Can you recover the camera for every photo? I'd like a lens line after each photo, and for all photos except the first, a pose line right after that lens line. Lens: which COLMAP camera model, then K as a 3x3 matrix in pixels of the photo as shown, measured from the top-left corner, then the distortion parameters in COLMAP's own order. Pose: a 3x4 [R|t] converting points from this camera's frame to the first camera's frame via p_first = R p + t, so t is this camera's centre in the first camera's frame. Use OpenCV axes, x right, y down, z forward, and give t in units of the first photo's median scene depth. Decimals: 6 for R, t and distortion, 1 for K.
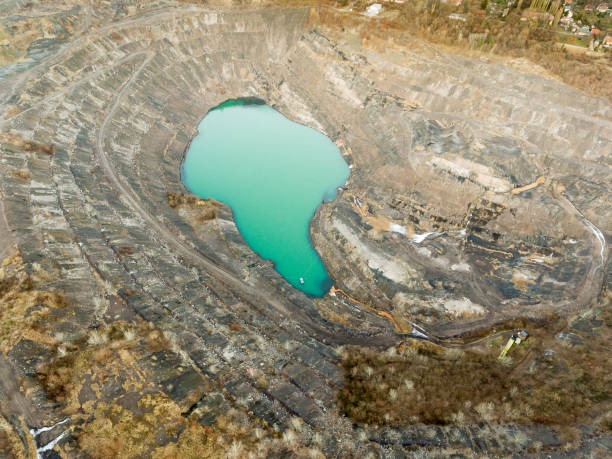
lens RADIAL K [[358.0, 0, 305.4], [0, 358.0, 232.9], [0, 0, 1]] dist [-0.000311, -0.004082]
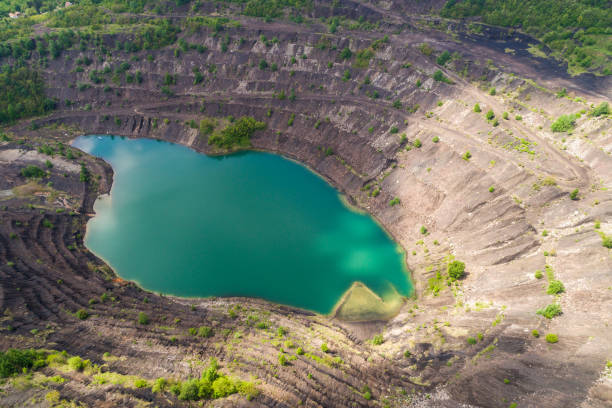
lens RADIAL K [[410.2, 0, 305.4], [0, 410.2, 203.7], [0, 0, 1]] dist [-0.004017, 0.005336]
pose [[-0.798083, 0.398939, -0.451566, 0.127960], [-0.431472, 0.144738, 0.890440, -1.170882], [0.420589, 0.905483, 0.056618, 1.208567]]
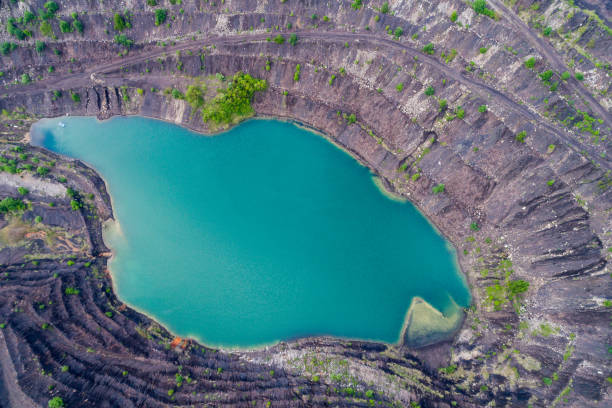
lens RADIAL K [[410.2, 0, 305.4], [0, 410.2, 203.7], [0, 0, 1]] dist [-0.004017, 0.005336]
pose [[-0.678762, 0.673602, -0.292475, 0.008407], [-0.530998, -0.175079, 0.829089, -1.003304], [0.507270, 0.718058, 0.476519, 0.818823]]
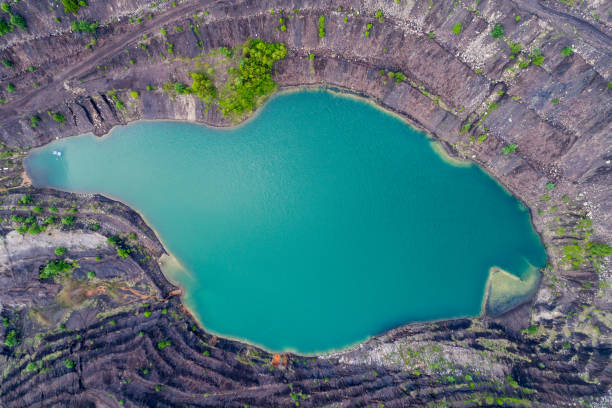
lens RADIAL K [[410.2, 0, 305.4], [0, 410.2, 203.7], [0, 0, 1]] dist [-0.004017, 0.005336]
pose [[-0.505535, 0.862462, 0.024383, -0.187071], [-0.622872, -0.384362, 0.681393, -0.762527], [0.597047, 0.329280, 0.731512, 0.592269]]
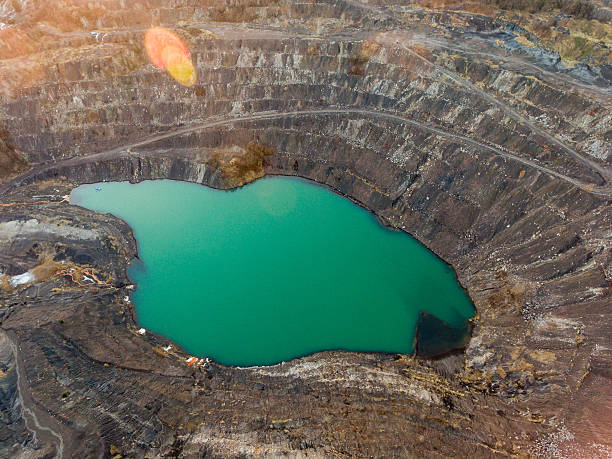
lens RADIAL K [[358.0, 0, 305.4], [0, 358.0, 232.9], [0, 0, 1]] dist [-0.000311, -0.004082]
pose [[-0.648286, 0.603583, -0.464125, 0.147815], [-0.541500, 0.063032, 0.838334, -0.983007], [0.535259, 0.794805, 0.285977, 0.971296]]
